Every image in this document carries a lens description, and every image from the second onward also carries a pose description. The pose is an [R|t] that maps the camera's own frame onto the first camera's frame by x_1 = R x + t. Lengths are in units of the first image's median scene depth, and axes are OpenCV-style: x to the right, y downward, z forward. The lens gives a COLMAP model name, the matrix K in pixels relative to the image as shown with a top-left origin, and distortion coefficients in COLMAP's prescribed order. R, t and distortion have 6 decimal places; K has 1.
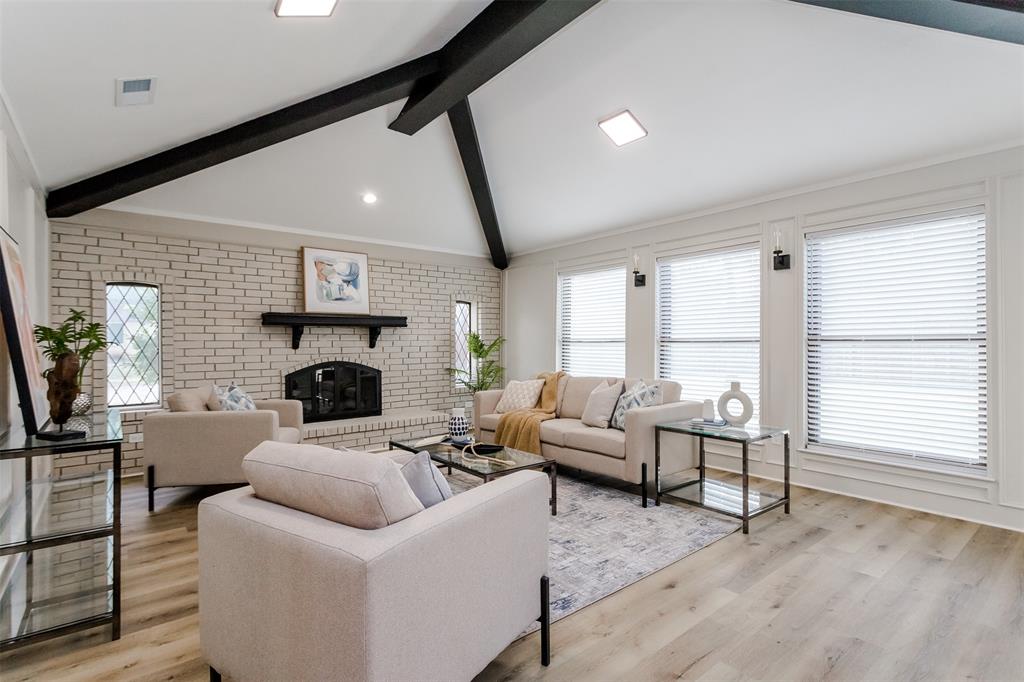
lens RADIAL K [[492.5, 0, 513.6], [0, 492.5, 346.2], [0, 0, 1]] dist [0.003400, 0.000703]
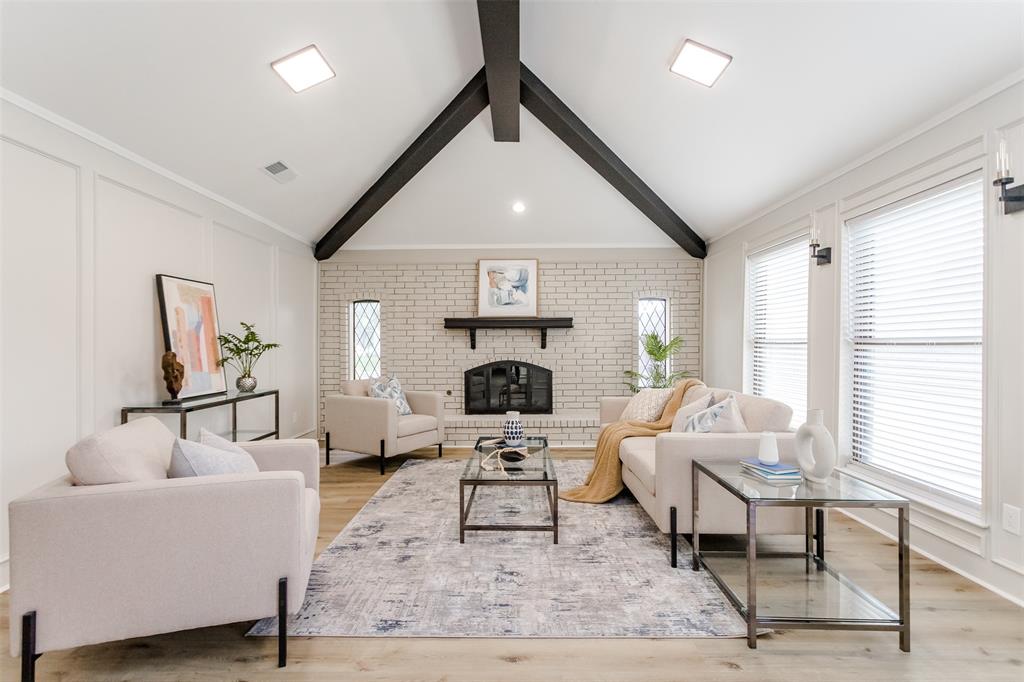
lens RADIAL K [[489.7, 0, 509.4], [0, 489.7, 343.0], [0, 0, 1]] dist [0.001472, 0.001069]
pose [[0.767936, 0.002006, -0.640523, 0.357713], [-0.005050, 0.999983, -0.002922, -0.005327], [0.640507, 0.005478, 0.767933, 0.175208]]
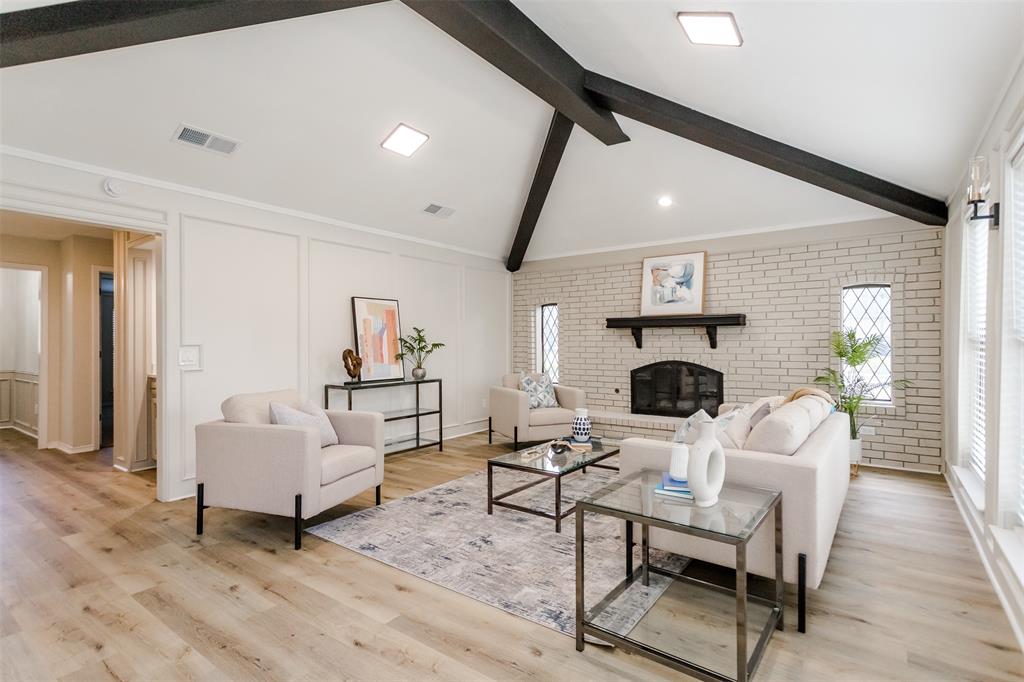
lens RADIAL K [[495.0, 0, 512.0], [0, 495.0, 341.0], [0, 0, 1]] dist [0.002402, 0.000666]
pose [[0.253529, 0.002120, -0.967325, 0.600583], [-0.004292, 0.999990, 0.001067, -0.011256], [0.967318, 0.003881, 0.253536, 0.423049]]
